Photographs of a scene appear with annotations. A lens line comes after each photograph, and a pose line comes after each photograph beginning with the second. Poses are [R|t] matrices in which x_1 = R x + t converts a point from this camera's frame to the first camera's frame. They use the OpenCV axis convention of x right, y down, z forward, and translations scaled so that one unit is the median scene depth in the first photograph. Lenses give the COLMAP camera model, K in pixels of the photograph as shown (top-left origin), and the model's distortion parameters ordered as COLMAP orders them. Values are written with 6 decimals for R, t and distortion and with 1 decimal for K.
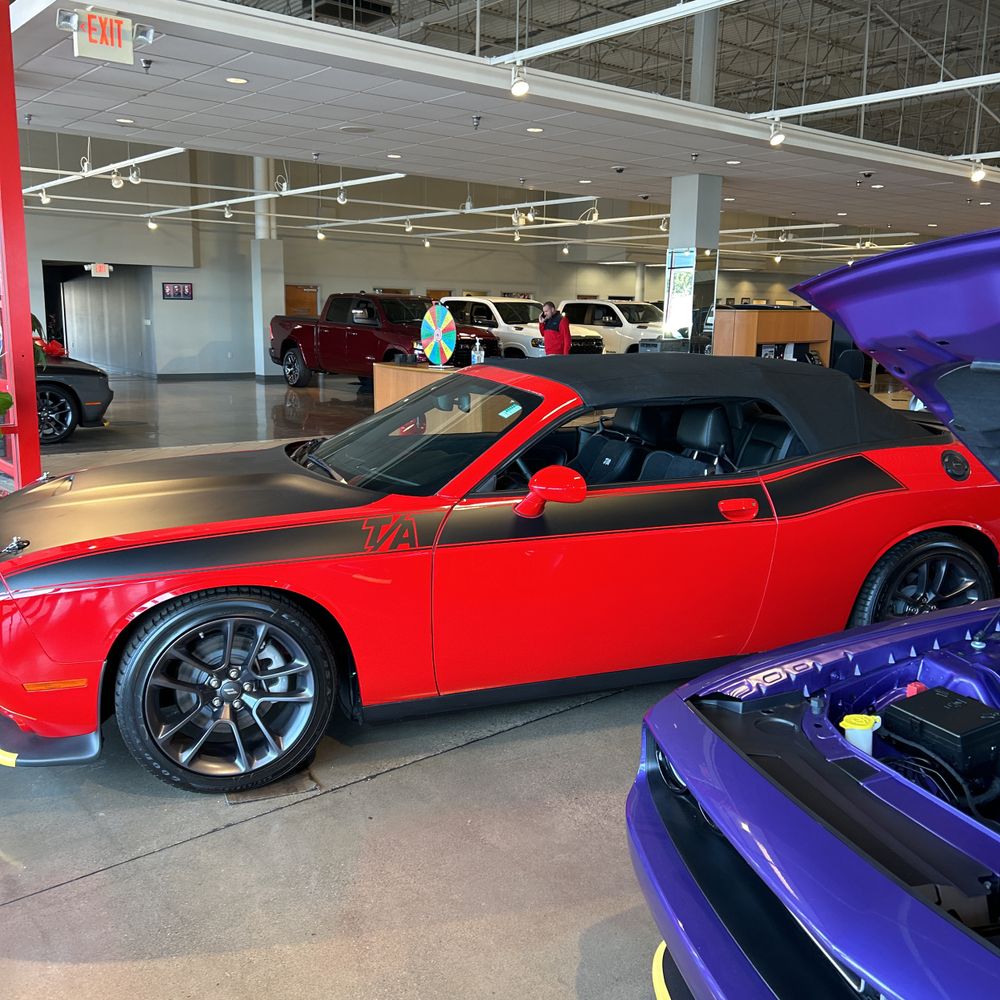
lens RADIAL K [[1026.2, 0, 505.7], [0, 1026.2, 501.4], [0, 0, 1]] dist [0.007261, 0.000000]
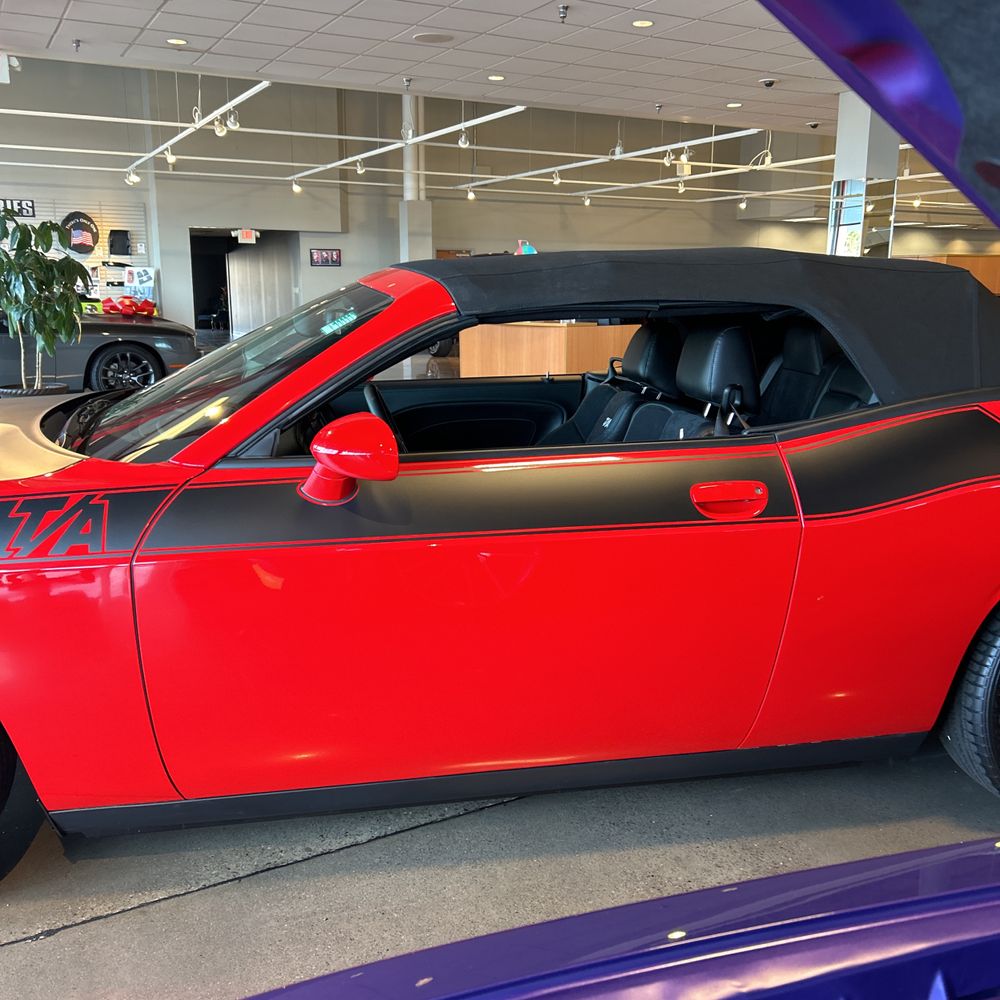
lens RADIAL K [[1026.2, 0, 504.3], [0, 1026.2, 507.8], [0, 0, 1]] dist [0.007261, 0.000000]
pose [[0.980921, 0.027145, -0.192502, 0.118219], [-0.022026, 0.999346, 0.028685, -0.000640], [0.193155, -0.023898, 0.980877, 0.234857]]
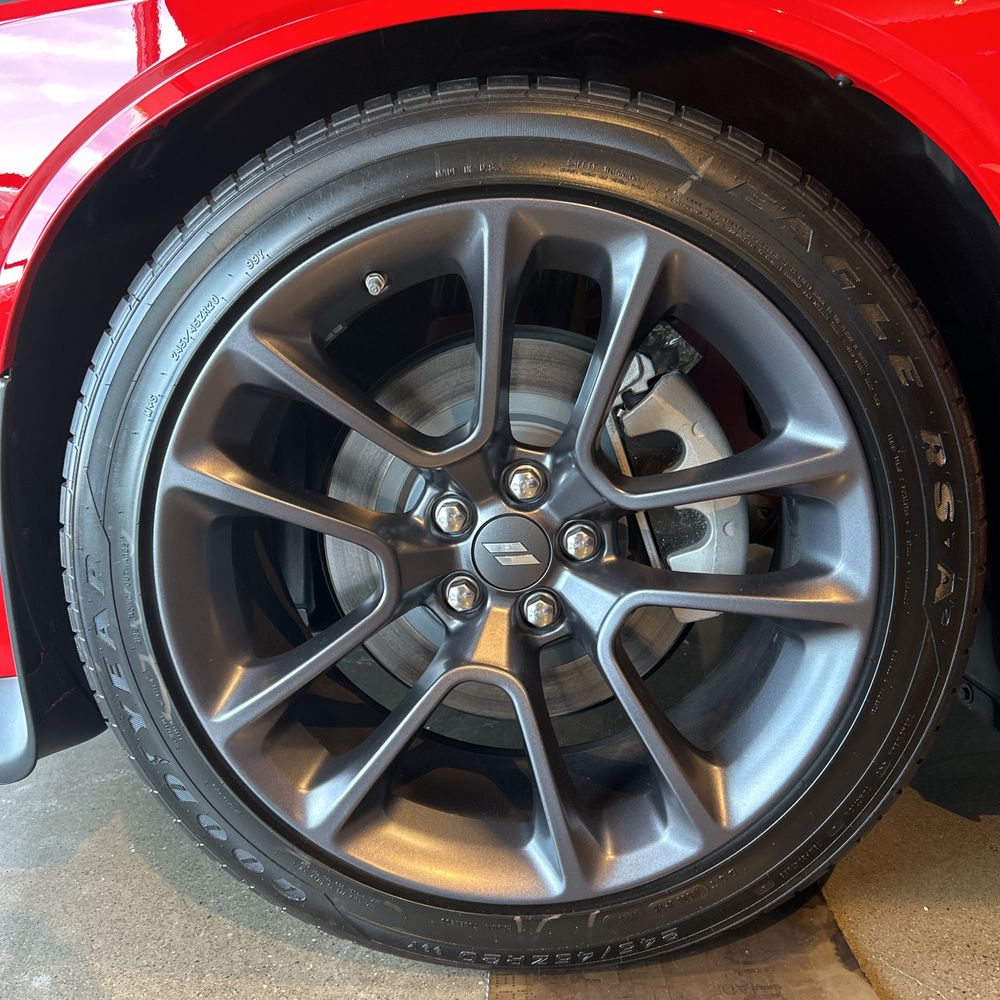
lens RADIAL K [[1026.2, 0, 499.9], [0, 1026.2, 503.2], [0, 0, 1]] dist [0.007261, 0.000000]
pose [[0.903265, 0.015418, -0.428807, -0.079916], [-0.008749, 0.999808, 0.017519, 0.080846], [0.428995, -0.012073, 0.903226, 0.374302]]
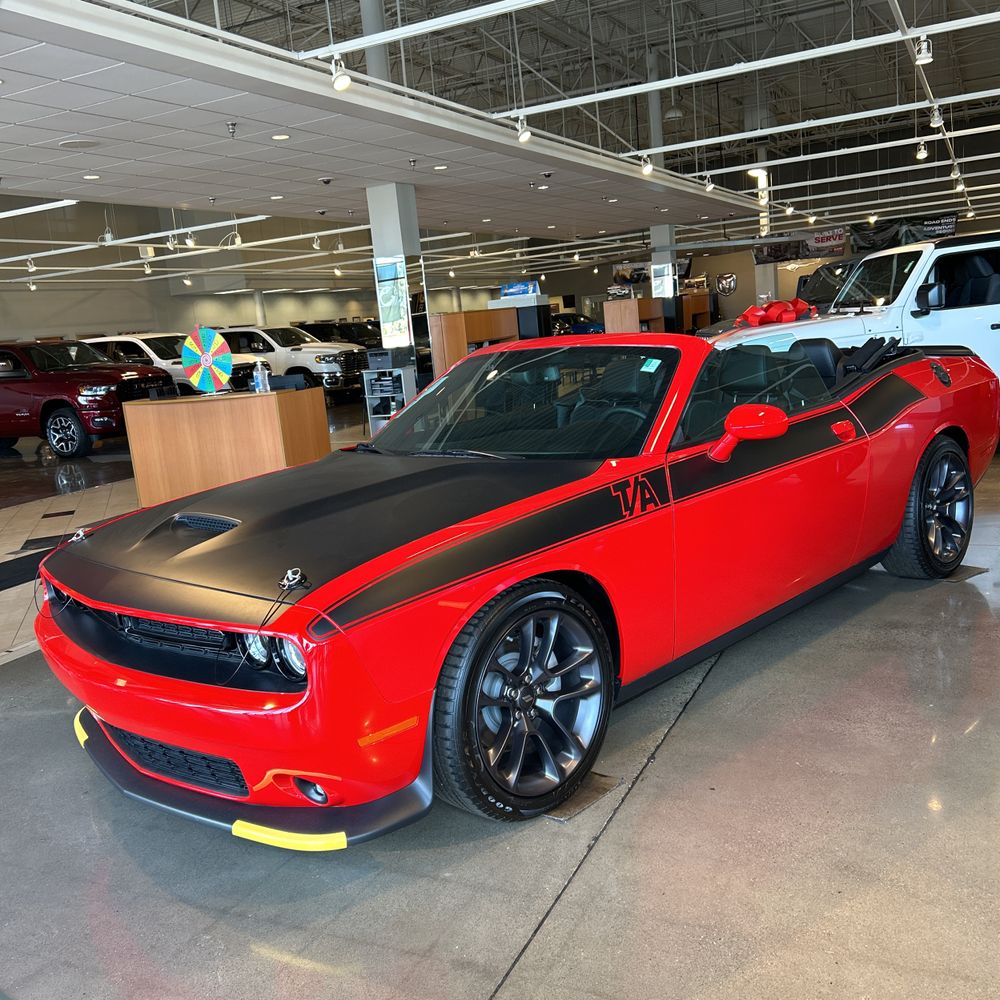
lens RADIAL K [[1026.2, 0, 500.1], [0, 1026.2, 486.1], [0, 0, 1]] dist [0.007261, 0.000000]
pose [[0.905374, -0.165887, 0.390870, -0.289696], [0.182752, 0.983140, -0.006059, 0.002633], [-0.383275, 0.076918, 0.920426, 0.085867]]
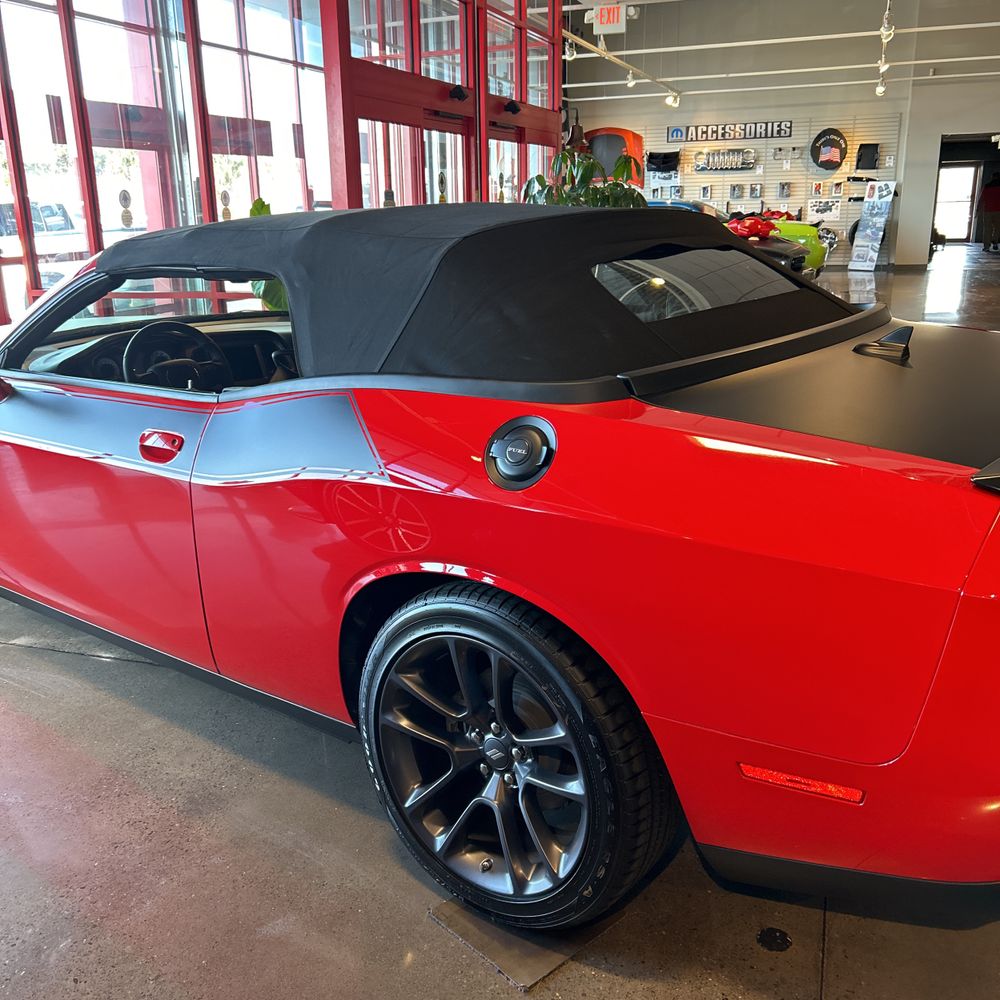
lens RADIAL K [[1026.2, 0, 498.6], [0, 1026.2, 500.5], [0, 0, 1]] dist [0.007261, 0.000000]
pose [[0.496405, 0.211798, -0.841857, 0.483027], [-0.124448, 0.977126, 0.172448, -0.052542], [0.859124, 0.019163, 0.511408, 0.473839]]
